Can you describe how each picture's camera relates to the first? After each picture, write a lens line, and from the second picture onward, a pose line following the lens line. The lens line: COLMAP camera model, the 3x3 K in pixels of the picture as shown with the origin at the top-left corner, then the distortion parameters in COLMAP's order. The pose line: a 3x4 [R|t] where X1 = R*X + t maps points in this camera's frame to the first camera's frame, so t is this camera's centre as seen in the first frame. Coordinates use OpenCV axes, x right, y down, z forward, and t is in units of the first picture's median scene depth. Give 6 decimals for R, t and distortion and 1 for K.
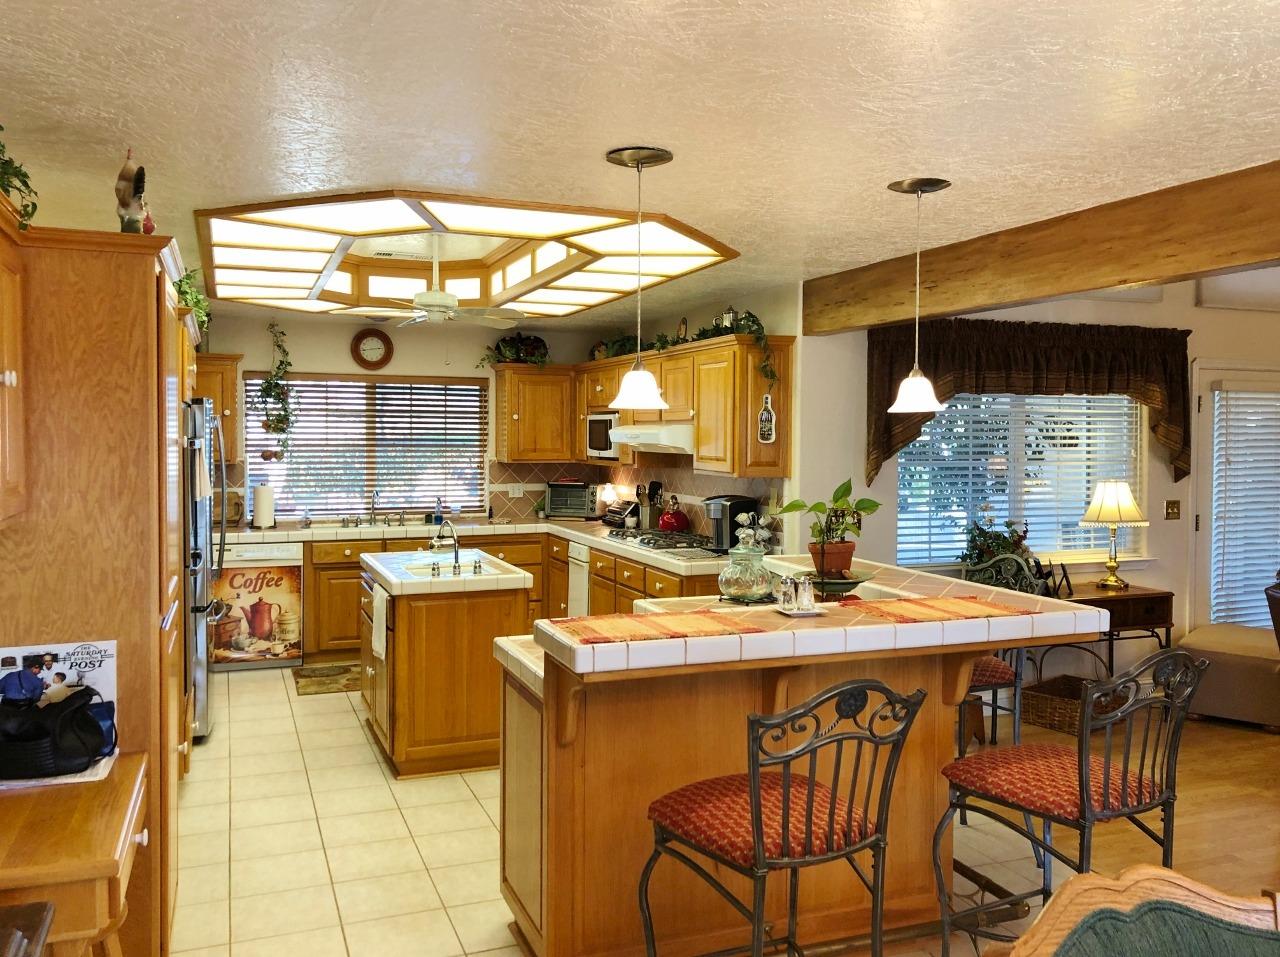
lens RADIAL K [[1057.2, 0, 638.9], [0, 1057.2, 469.3], [0, 0, 1]] dist [0.051107, -0.042790]
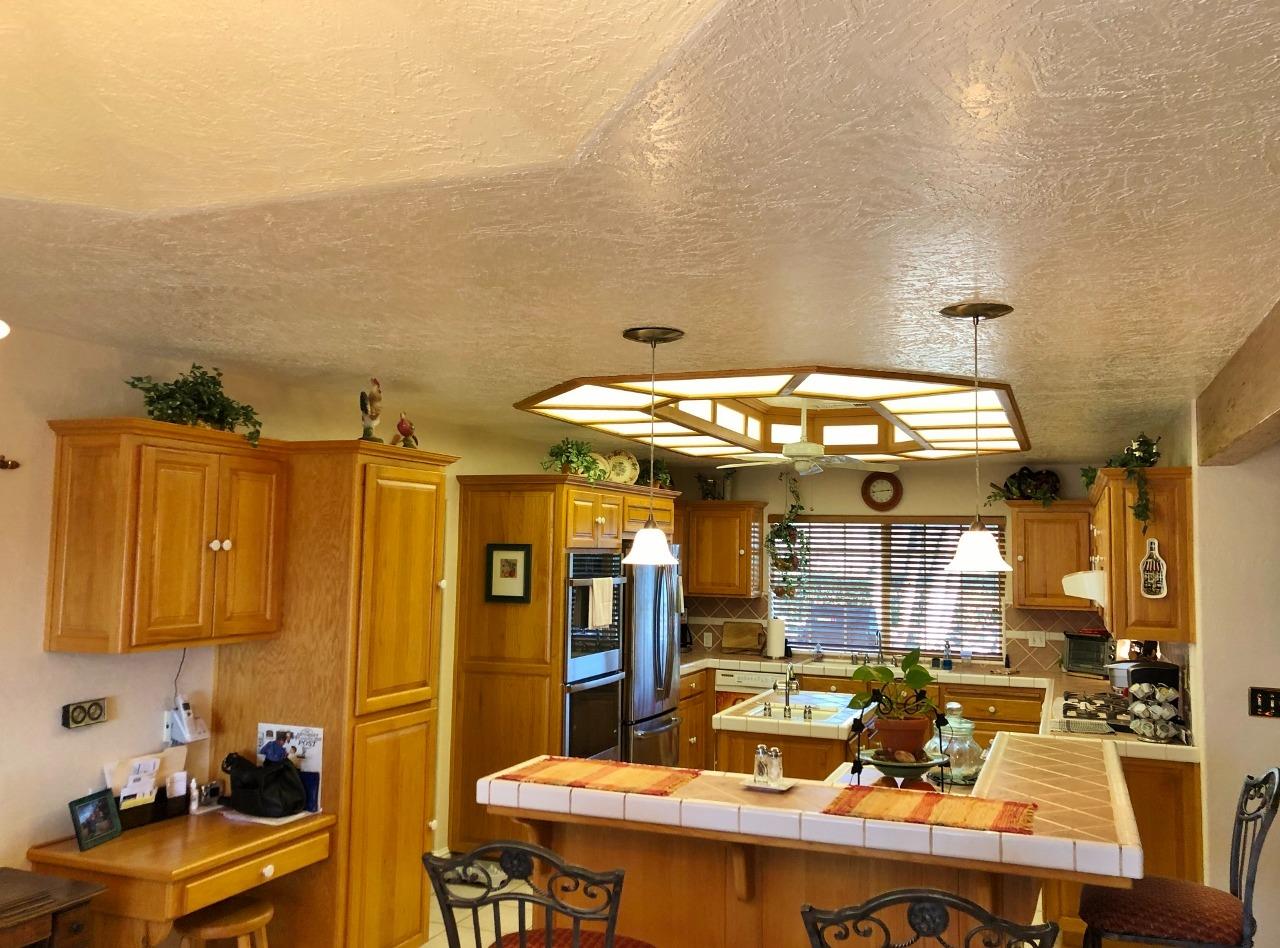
lens RADIAL K [[1060.8, 0, 627.5], [0, 1060.8, 462.9], [0, 0, 1]] dist [0.075601, -0.083196]
pose [[0.729596, -0.052057, -0.681894, 0.312689], [-0.034922, 0.992962, -0.113169, -0.016247], [0.682986, 0.106381, 0.722643, 0.089279]]
